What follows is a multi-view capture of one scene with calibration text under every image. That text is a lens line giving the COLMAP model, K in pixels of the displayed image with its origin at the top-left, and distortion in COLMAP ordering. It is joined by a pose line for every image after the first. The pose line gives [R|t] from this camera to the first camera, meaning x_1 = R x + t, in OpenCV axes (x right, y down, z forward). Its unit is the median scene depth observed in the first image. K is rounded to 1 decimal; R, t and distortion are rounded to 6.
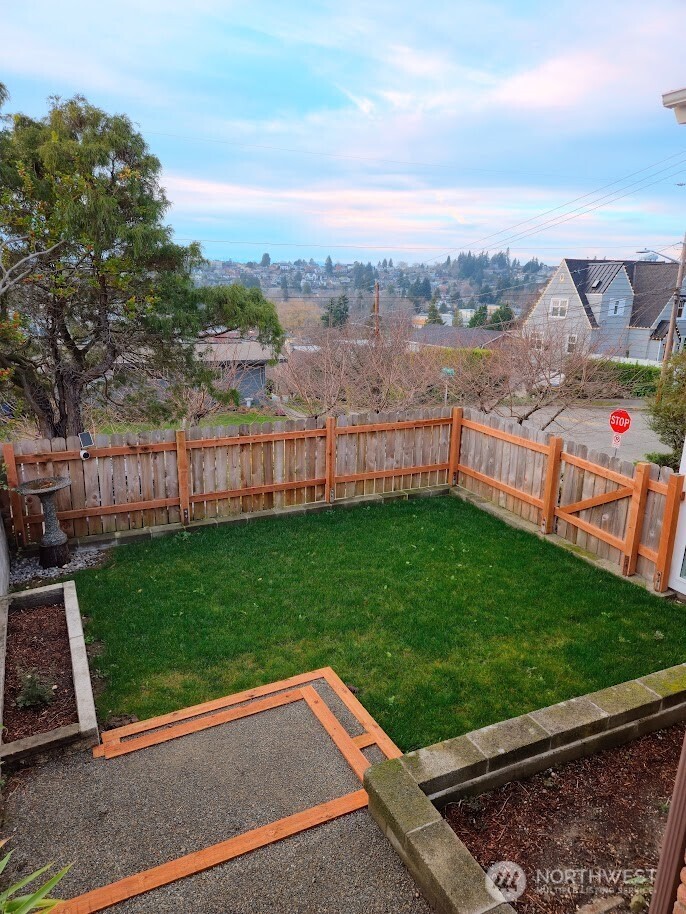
lens RADIAL K [[642.9, 0, 343.0], [0, 642.9, 457.0], [0, 0, 1]] dist [0.060077, -0.073649]
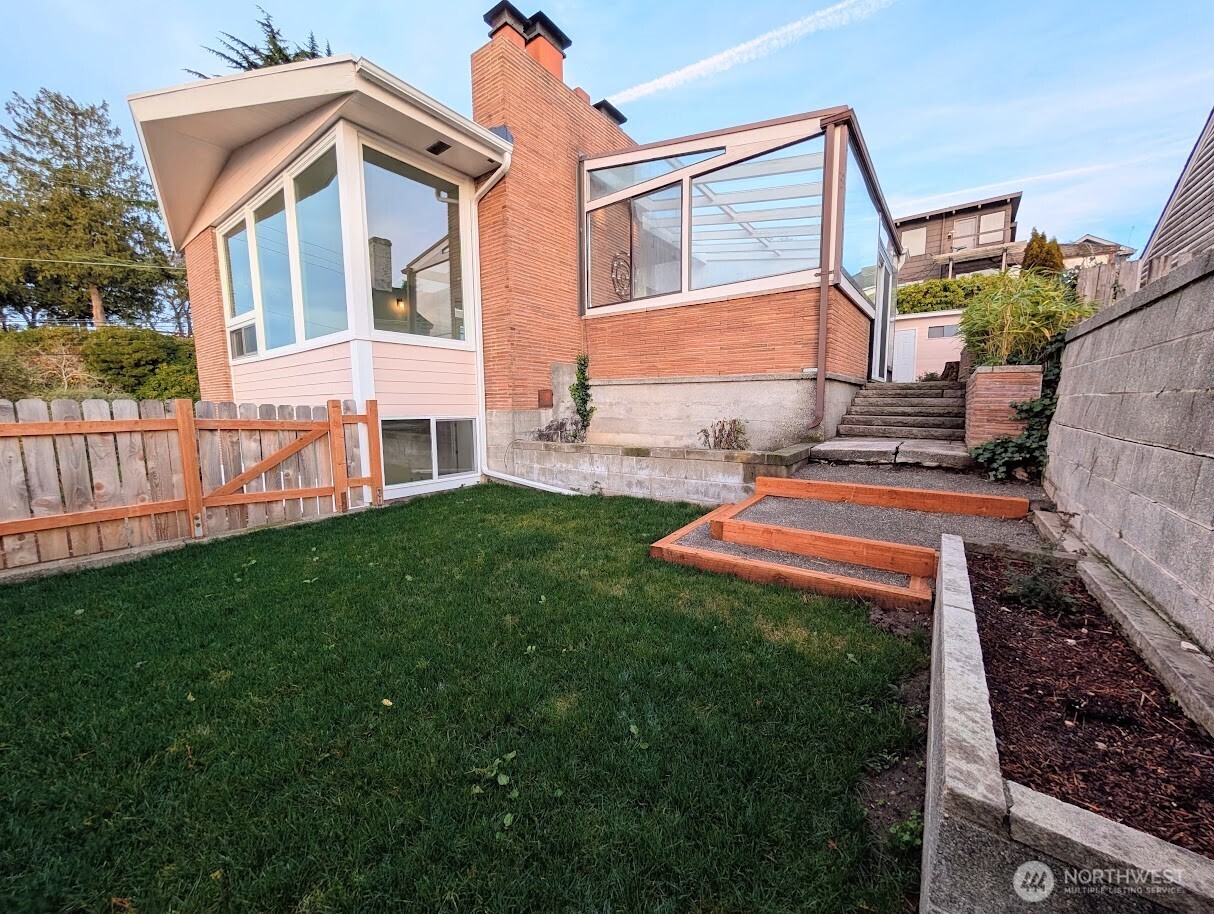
lens RADIAL K [[460.6, 0, 607.0], [0, 460.6, 457.0], [0, 0, 1]] dist [0.003050, 0.000400]
pose [[-0.417687, -0.119219, 0.900735, -0.369980], [0.255992, 0.935752, 0.242562, 0.029735], [-0.871783, 0.331896, -0.360332, 0.834842]]
